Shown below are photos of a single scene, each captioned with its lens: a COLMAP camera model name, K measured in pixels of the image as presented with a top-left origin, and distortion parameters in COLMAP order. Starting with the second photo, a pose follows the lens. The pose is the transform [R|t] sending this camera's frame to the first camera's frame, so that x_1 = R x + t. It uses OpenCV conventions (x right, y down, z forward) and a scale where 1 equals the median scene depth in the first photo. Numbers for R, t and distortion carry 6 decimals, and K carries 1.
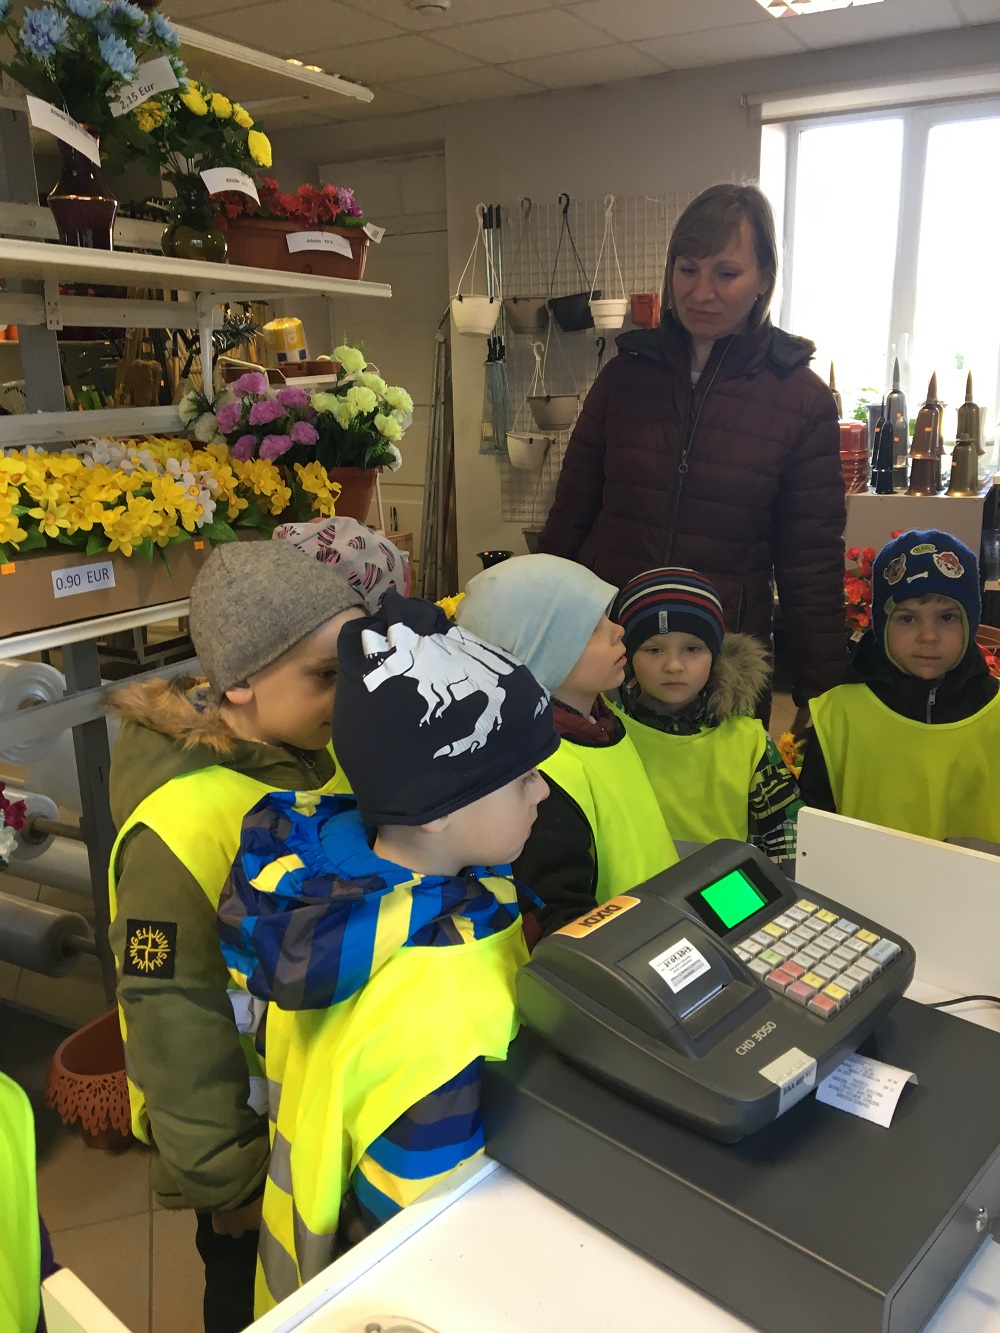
lens RADIAL K [[1132.2, 0, 505.9], [0, 1132.2, 661.3], [0, 0, 1]] dist [0.009408, -0.038059]
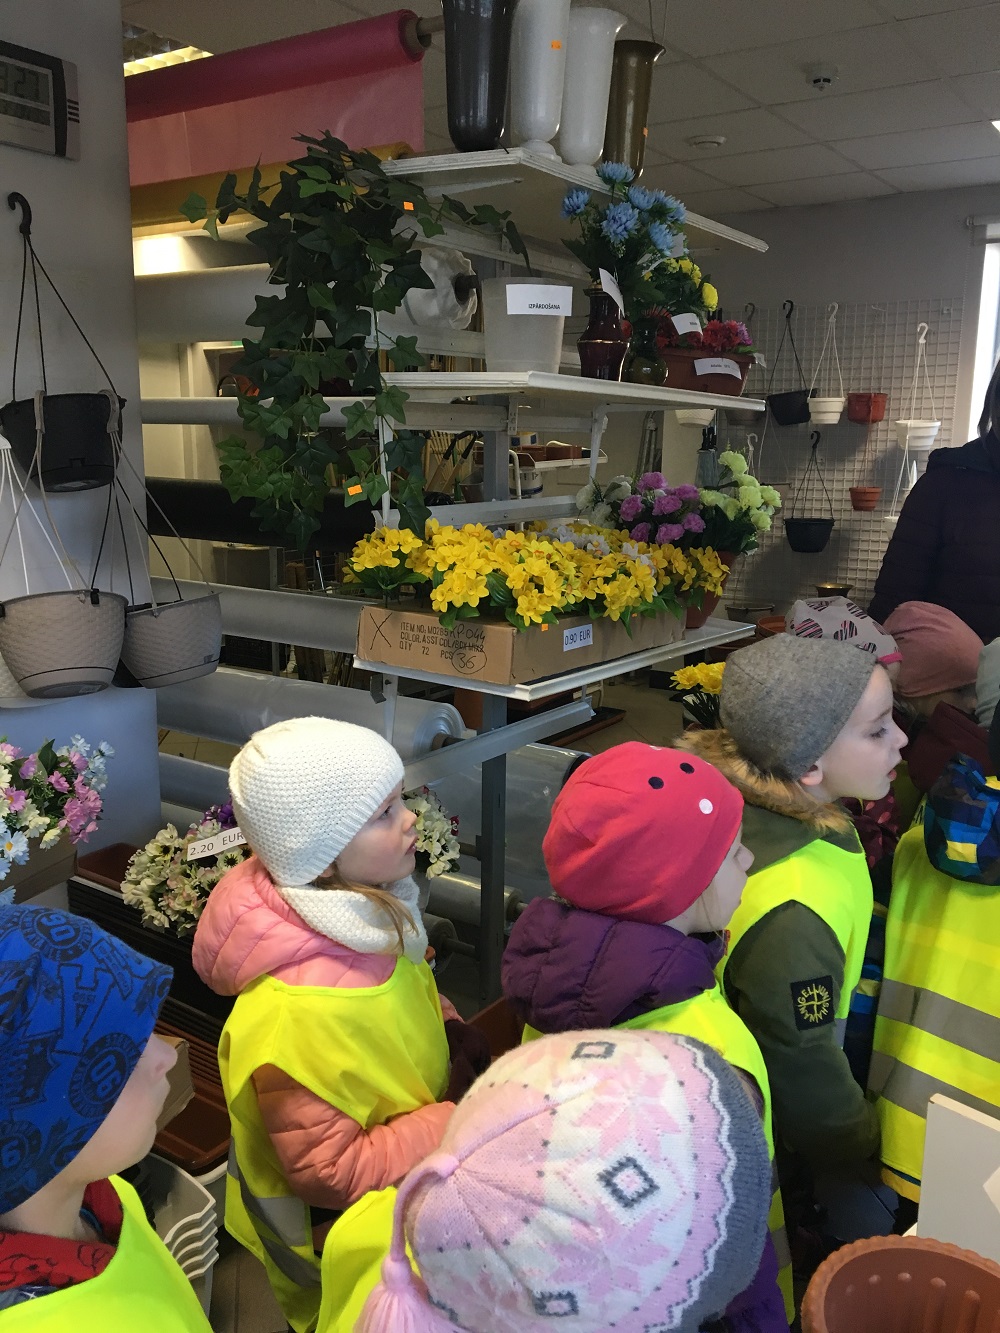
lens RADIAL K [[1132.2, 0, 494.5], [0, 1132.2, 674.2], [0, 0, 1]] dist [0.009408, -0.038059]
pose [[0.995537, 0.043009, -0.084004, -0.282819], [-0.047161, 0.997729, -0.048093, 0.025734], [0.081745, 0.051841, 0.995304, -0.200317]]
